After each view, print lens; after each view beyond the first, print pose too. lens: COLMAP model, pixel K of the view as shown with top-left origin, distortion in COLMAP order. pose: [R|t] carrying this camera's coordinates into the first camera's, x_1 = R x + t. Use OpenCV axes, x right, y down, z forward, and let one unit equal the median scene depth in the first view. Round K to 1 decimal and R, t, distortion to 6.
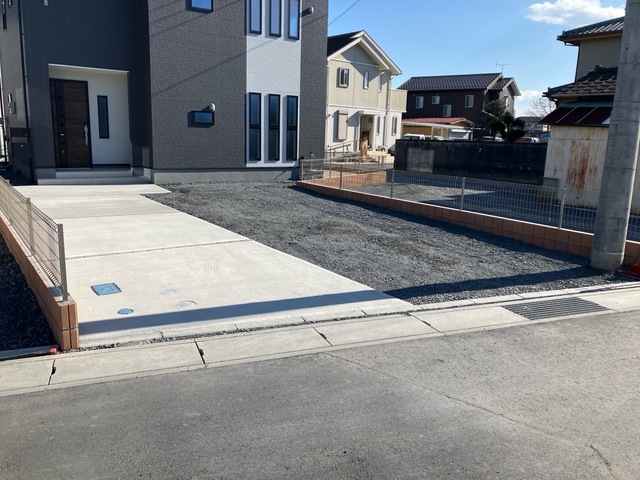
lens RADIAL K [[522.3, 0, 320.0], [0, 522.3, 240.0], [0, 0, 1]] dist [0.053666, -0.076801]
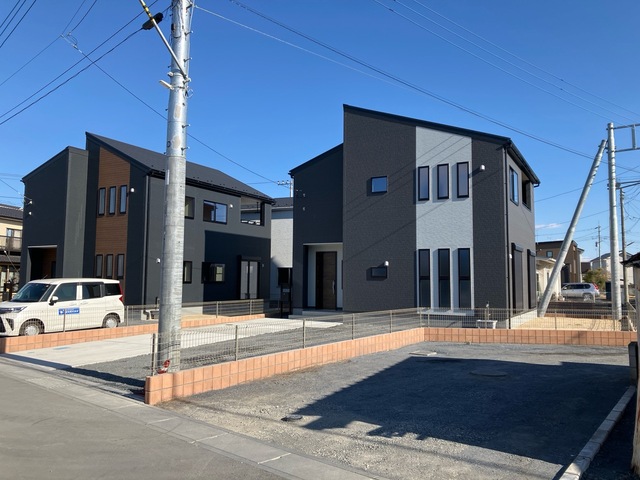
lens RADIAL K [[522.3, 0, 320.0], [0, 522.3, 240.0], [0, 0, 1]] dist [0.053666, -0.076801]
pose [[0.427563, -0.097063, -0.898759, 0.983649], [-0.181285, 0.964815, -0.190439, -0.052360], [0.885621, 0.244356, 0.394924, 0.427018]]
